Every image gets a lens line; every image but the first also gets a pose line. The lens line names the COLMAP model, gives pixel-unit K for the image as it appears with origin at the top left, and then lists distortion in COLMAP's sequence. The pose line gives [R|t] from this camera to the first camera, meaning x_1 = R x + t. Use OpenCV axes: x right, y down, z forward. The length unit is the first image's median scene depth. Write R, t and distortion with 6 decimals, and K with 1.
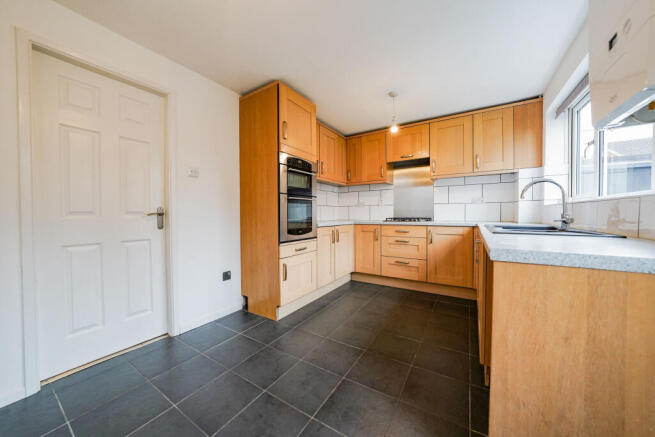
lens RADIAL K [[227.3, 0, 325.8], [0, 227.3, 217.0], [0, 0, 1]] dist [-0.021770, 0.000076]
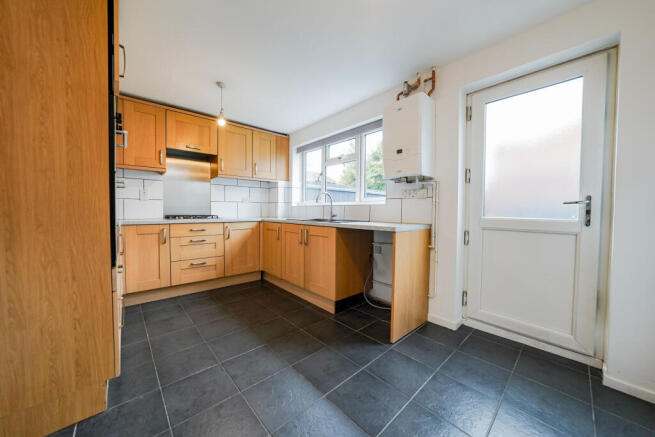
lens RADIAL K [[227.3, 0, 325.8], [0, 227.3, 217.0], [0, 0, 1]] dist [-0.021770, 0.000076]
pose [[0.277212, -0.018352, 0.960633, -0.415843], [0.006311, 0.999831, 0.017280, -0.001200], [-0.960788, 0.001272, 0.277281, 0.263759]]
